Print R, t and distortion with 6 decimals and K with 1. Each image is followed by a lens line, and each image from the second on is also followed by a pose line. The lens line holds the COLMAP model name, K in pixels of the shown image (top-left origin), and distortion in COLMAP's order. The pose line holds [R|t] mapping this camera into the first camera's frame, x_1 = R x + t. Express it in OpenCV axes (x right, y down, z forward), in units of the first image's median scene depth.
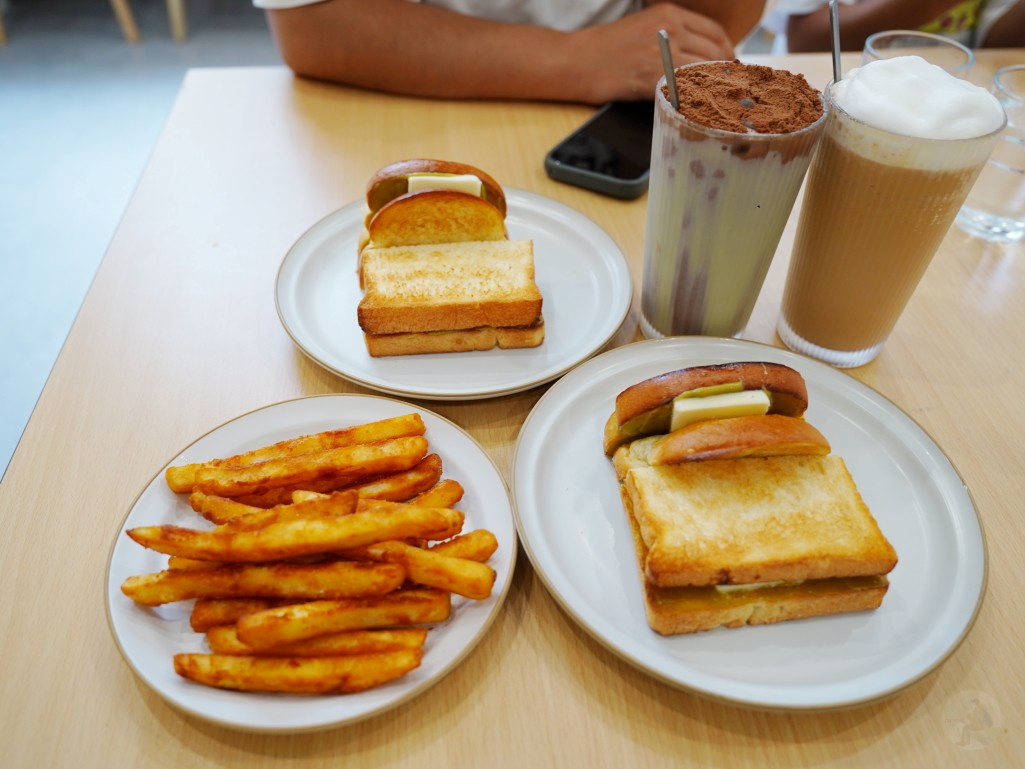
lens RADIAL K [[827.3, 0, 512.5], [0, 827.3, 384.5], [0, 0, 1]] dist [-0.001468, -0.004200]
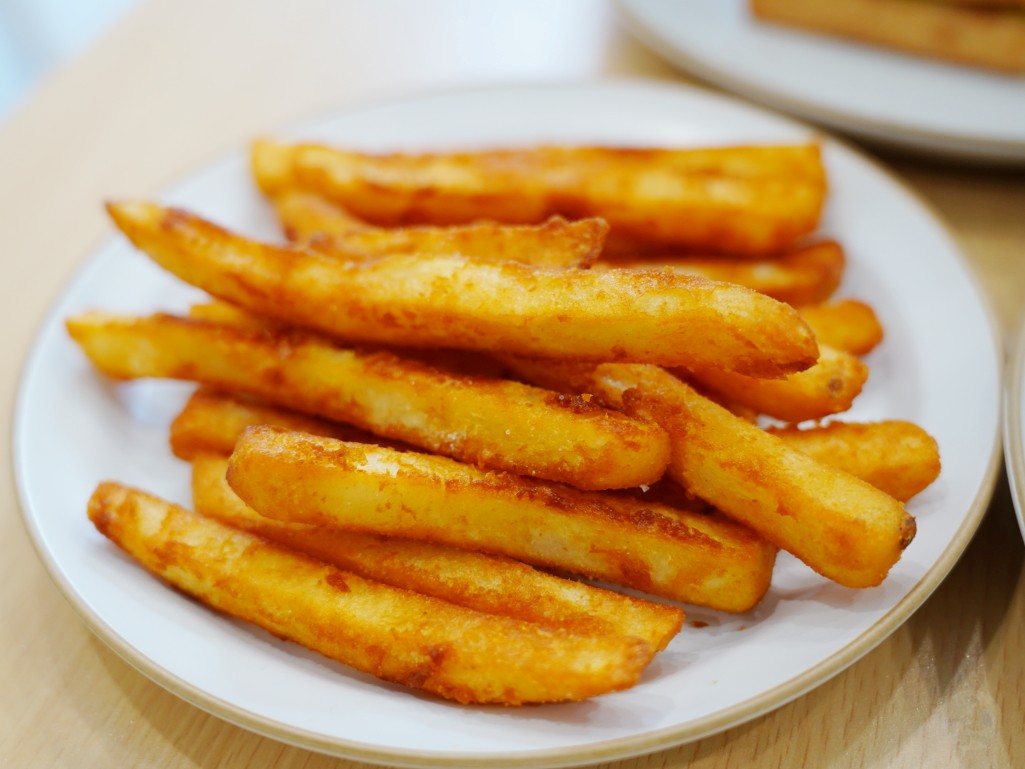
lens RADIAL K [[1327.8, 0, 512.5], [0, 1327.8, 384.5], [0, 0, 1]] dist [0.000625, 0.017040]
pose [[0.902369, 0.246070, -0.353808, 0.010739], [-0.240815, 0.968742, 0.059564, 0.179901], [0.357406, 0.031454, 0.933419, 0.417121]]
